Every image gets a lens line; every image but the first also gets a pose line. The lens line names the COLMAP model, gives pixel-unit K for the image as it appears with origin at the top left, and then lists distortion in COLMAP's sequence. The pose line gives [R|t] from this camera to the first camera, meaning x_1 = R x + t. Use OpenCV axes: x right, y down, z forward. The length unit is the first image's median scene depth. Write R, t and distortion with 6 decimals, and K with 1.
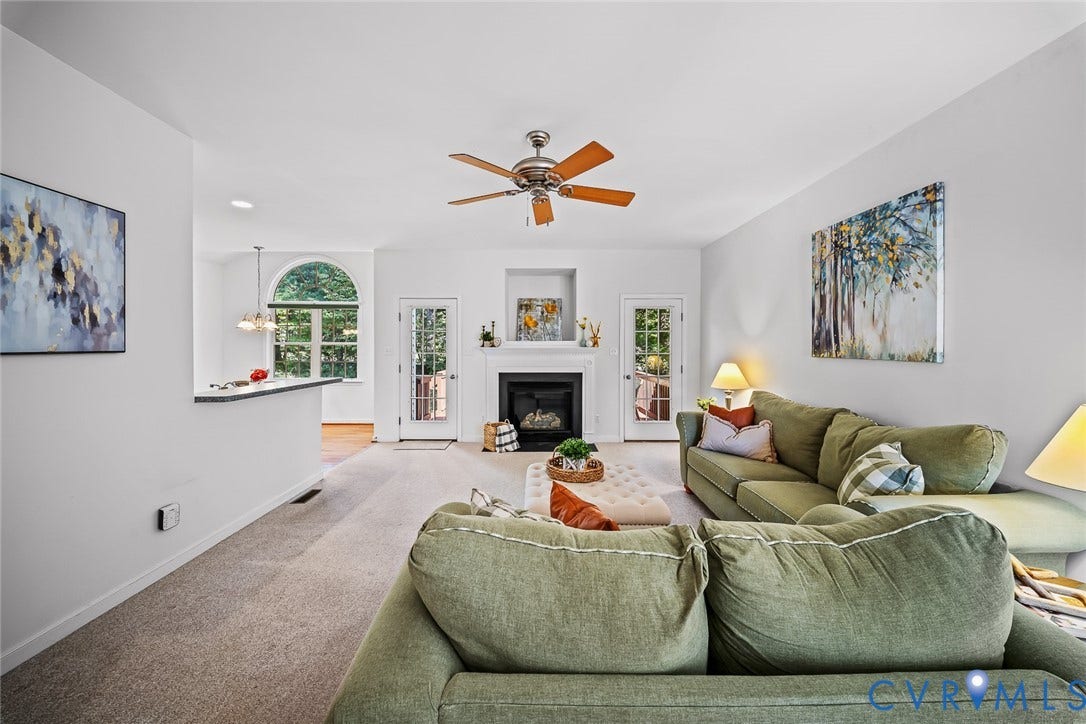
lens RADIAL K [[383.2, 0, 536.2], [0, 383.2, 345.9], [0, 0, 1]] dist [0.000040, -0.002394]
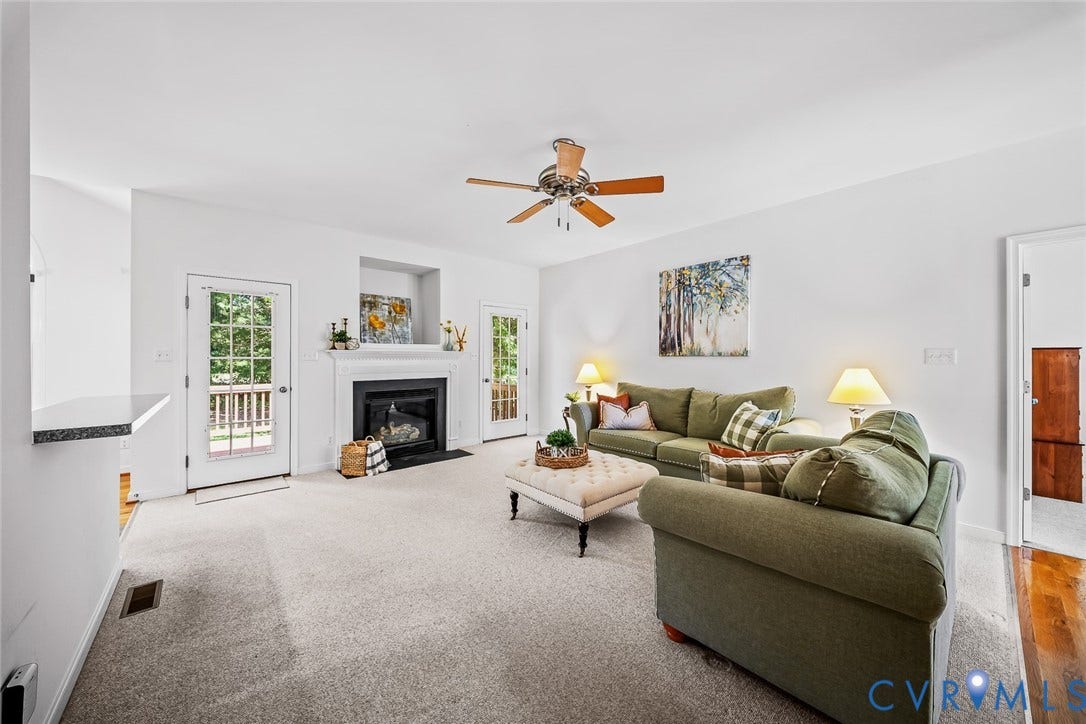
lens RADIAL K [[383.2, 0, 541.2], [0, 383.2, 358.4], [0, 0, 1]] dist [0.000040, -0.002394]
pose [[0.751998, -0.001613, 0.659163, -0.615853], [0.000829, 0.999999, 0.001501, 0.036724], [-0.659165, -0.000582, 0.751998, 0.209528]]
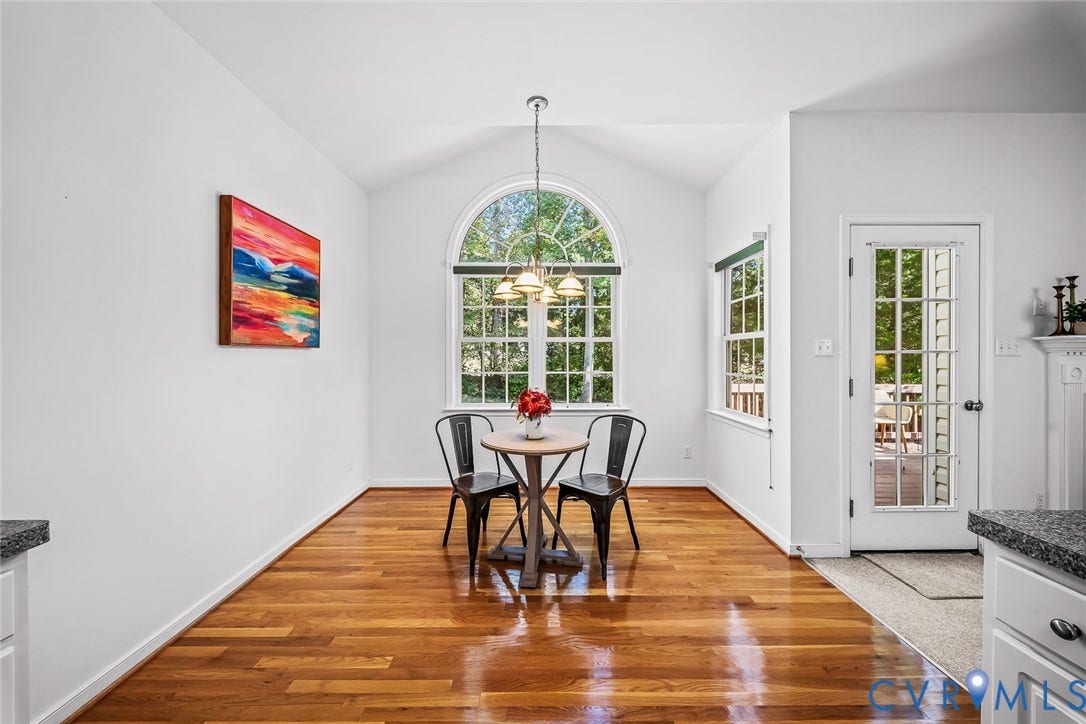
lens RADIAL K [[383.2, 0, 543.9], [0, 383.2, 356.3], [0, 0, 1]] dist [0.000040, -0.002394]
pose [[0.999948, -0.004735, 0.008996, -1.306117], [0.004758, 0.999986, -0.002508, 0.043970], [-0.008984, 0.002551, 0.999956, 1.056778]]
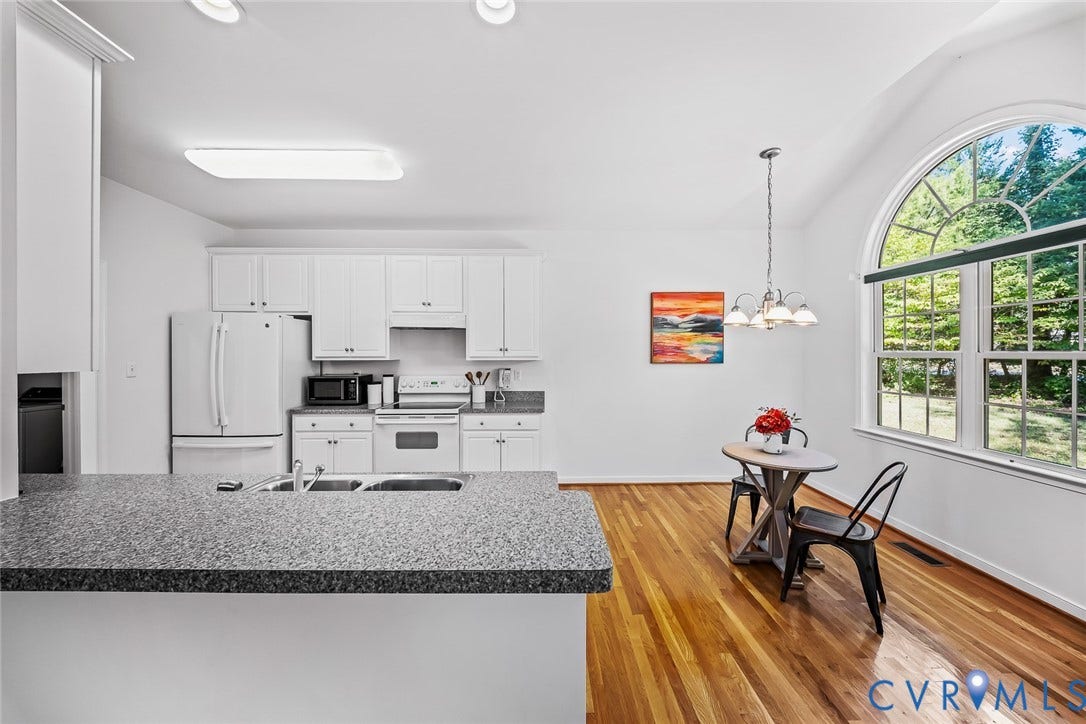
lens RADIAL K [[383.2, 0, 545.5], [0, 383.2, 356.2], [0, 0, 1]] dist [0.000040, -0.002394]
pose [[0.021650, 0.004680, -0.999755, -0.463883], [-0.002391, 0.999986, 0.004629, -0.011757], [0.999763, 0.002290, 0.021661, 1.301463]]
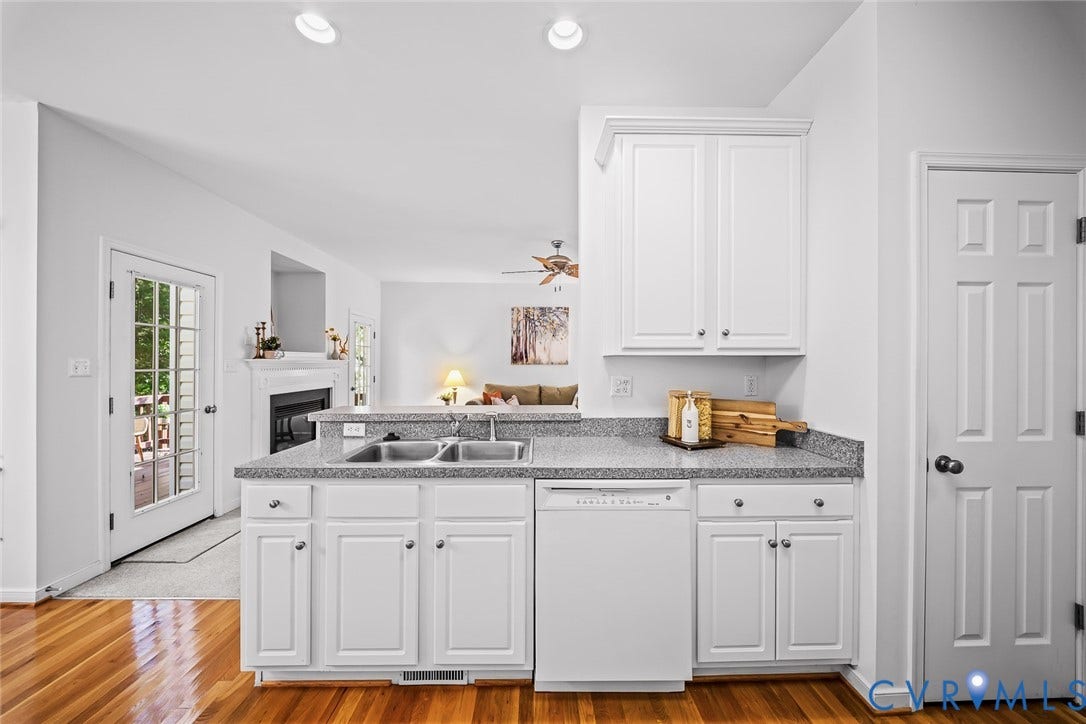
lens RADIAL K [[383.2, 0, 542.5], [0, 383.2, 364.0], [0, 0, 1]] dist [0.000040, -0.002394]
pose [[-0.029033, -0.003593, 0.999572, -1.509752], [0.002669, 0.999990, 0.003672, 0.019819], [-0.999575, 0.002774, -0.029023, 0.939130]]
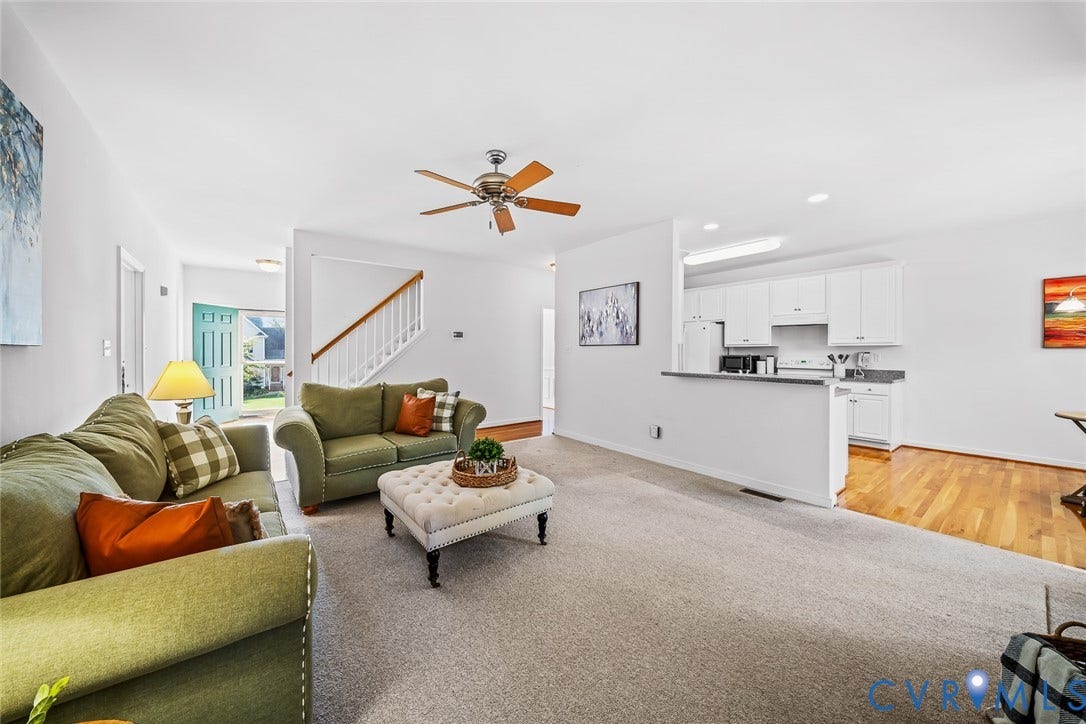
lens RADIAL K [[383.2, 0, 542.2], [0, 383.2, 350.4], [0, 0, 1]] dist [0.000040, -0.002394]
pose [[-0.784897, -0.002728, -0.619620, 0.513189], [-0.003916, 0.999992, 0.000557, 0.035445], [0.619614, 0.002864, -0.784902, 1.671605]]
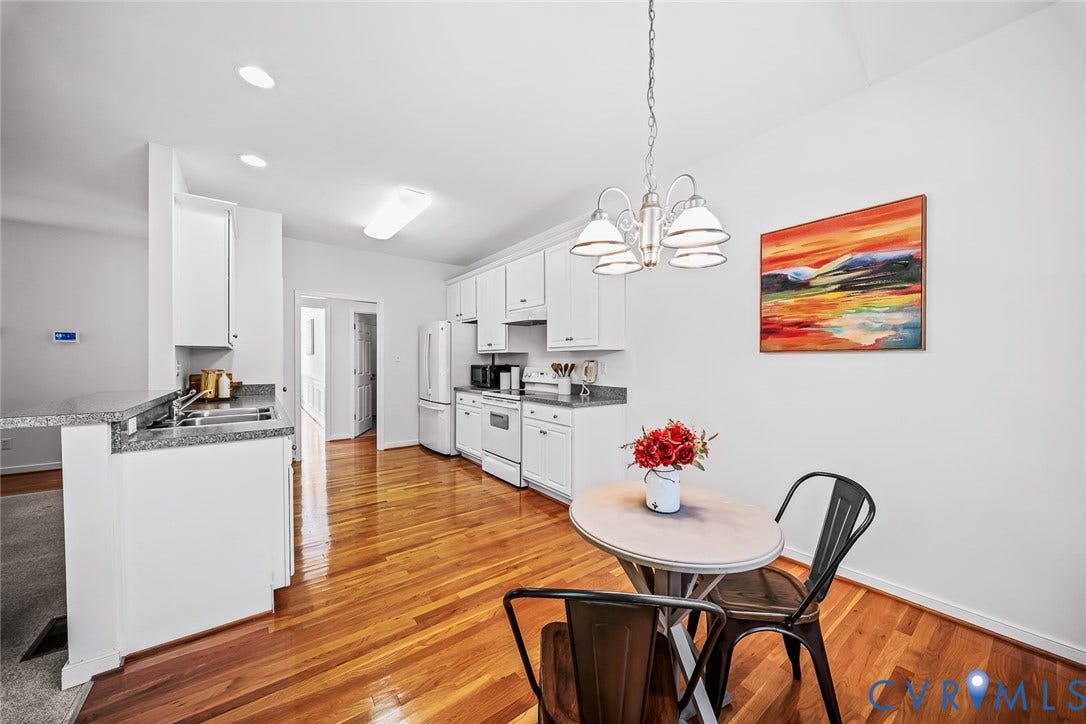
lens RADIAL K [[383.2, 0, 537.0], [0, 383.2, 360.7], [0, 0, 1]] dist [0.000040, -0.002394]
pose [[-0.801713, -0.002439, -0.597704, -0.943464], [-0.004465, 0.999988, 0.001909, 0.038900], [0.597692, 0.004200, -0.801714, 2.097150]]
